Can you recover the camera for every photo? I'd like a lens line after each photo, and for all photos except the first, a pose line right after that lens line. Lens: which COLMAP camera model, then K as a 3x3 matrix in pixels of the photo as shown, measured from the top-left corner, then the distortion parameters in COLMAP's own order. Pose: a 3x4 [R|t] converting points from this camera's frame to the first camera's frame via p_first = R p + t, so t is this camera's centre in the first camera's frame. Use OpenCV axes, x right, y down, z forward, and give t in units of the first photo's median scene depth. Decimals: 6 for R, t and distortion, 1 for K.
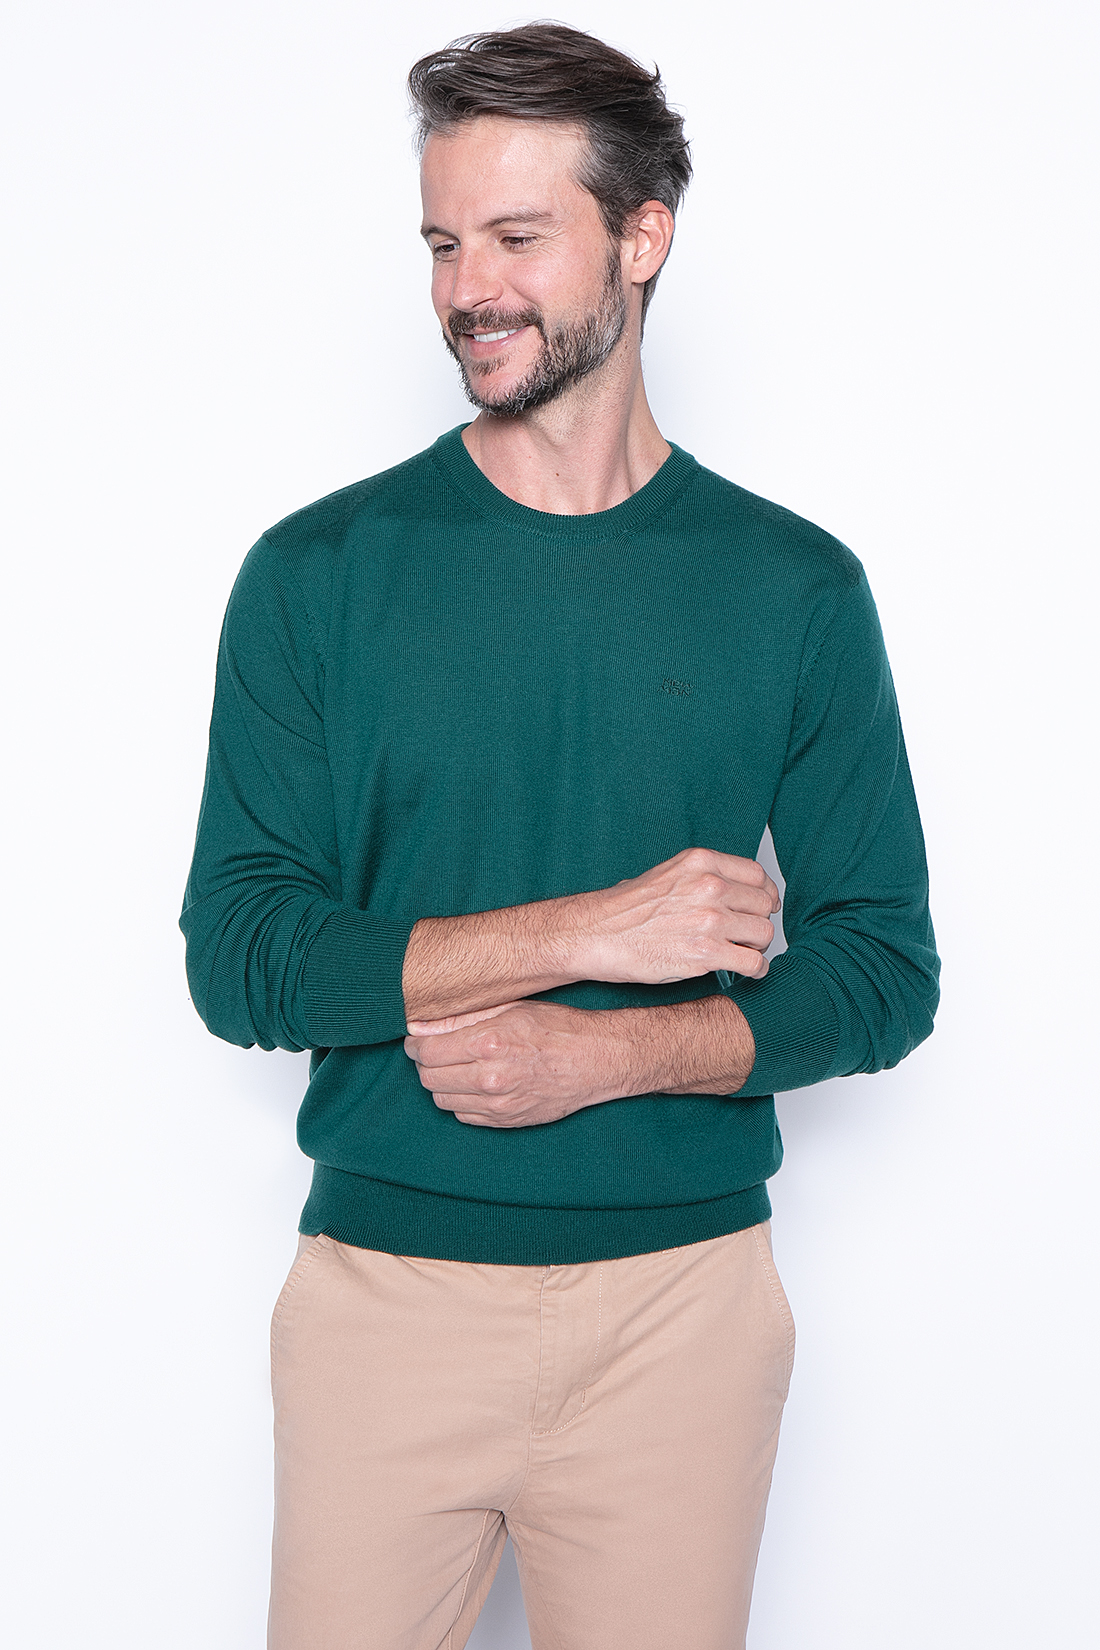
lens RADIAL K [[2717.6, 0, 544.4], [0, 2717.6, 824.2], [0, 0, 1]] dist [0.046722, 0.000000]
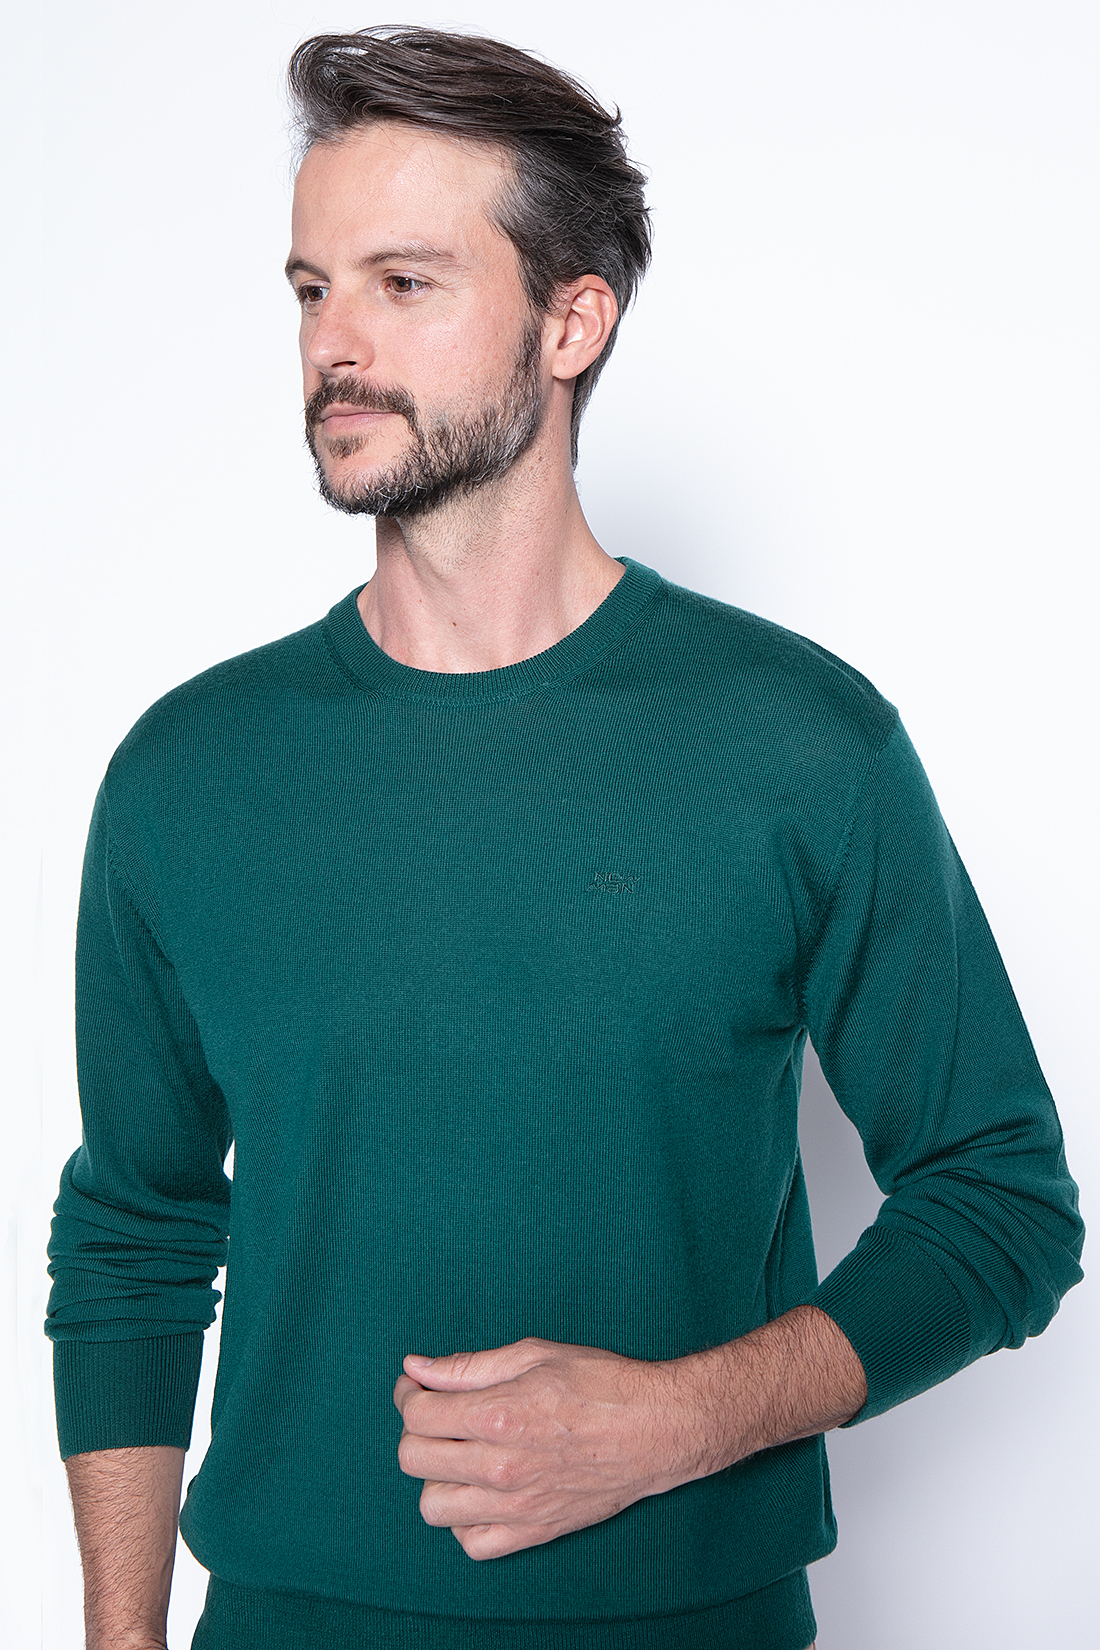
lens RADIAL K [[2481.6, 0, 556.9], [0, 2481.6, 822.9], [0, 0, 1]] dist [0.153672, 0.000000]
pose [[0.992130, 0.123375, 0.021370, 0.034625], [-0.120673, 0.987672, -0.099706, -0.004858], [-0.033408, 0.096343, 0.994787, 0.323419]]
